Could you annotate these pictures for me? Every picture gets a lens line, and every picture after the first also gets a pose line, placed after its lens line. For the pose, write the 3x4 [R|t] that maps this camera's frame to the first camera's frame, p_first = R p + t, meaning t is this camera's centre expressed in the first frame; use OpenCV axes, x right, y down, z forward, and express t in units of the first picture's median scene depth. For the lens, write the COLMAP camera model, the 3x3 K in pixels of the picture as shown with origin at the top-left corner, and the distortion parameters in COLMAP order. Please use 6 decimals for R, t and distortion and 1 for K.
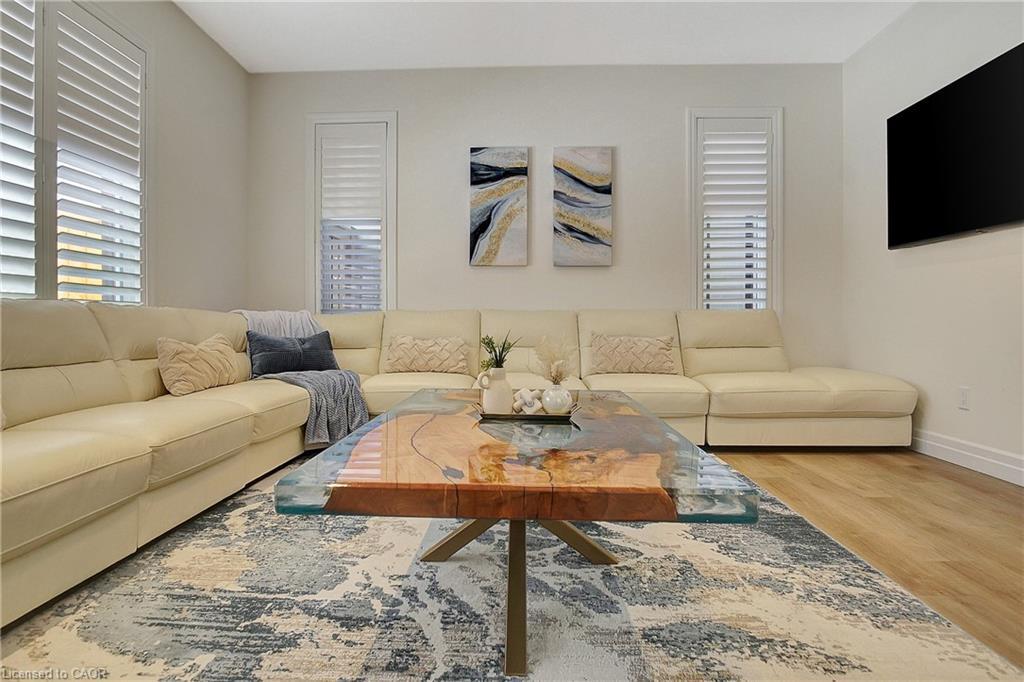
lens RADIAL K [[554.2, 0, 509.9], [0, 554.2, 333.9], [0, 0, 1]] dist [-0.038397, 0.006003]
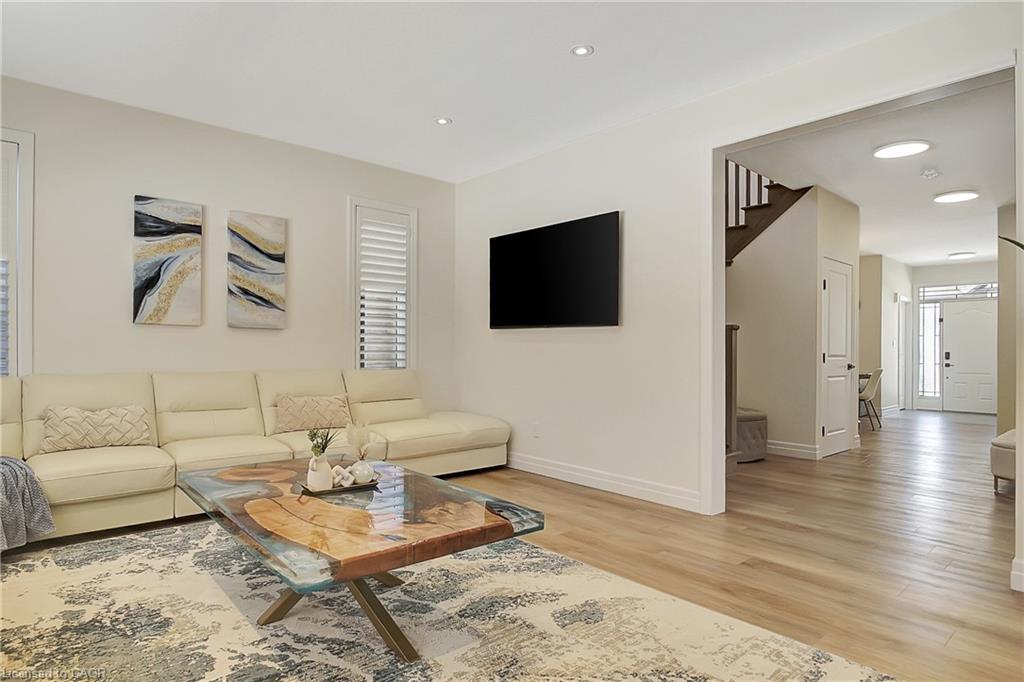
lens RADIAL K [[554.2, 0, 515.1], [0, 554.2, 349.2], [0, 0, 1]] dist [-0.038397, 0.006003]
pose [[0.718409, 0.015171, 0.695456, -0.259405], [-0.002119, 0.999805, -0.019622, -0.067909], [-0.695618, 0.012622, 0.718301, -0.095765]]
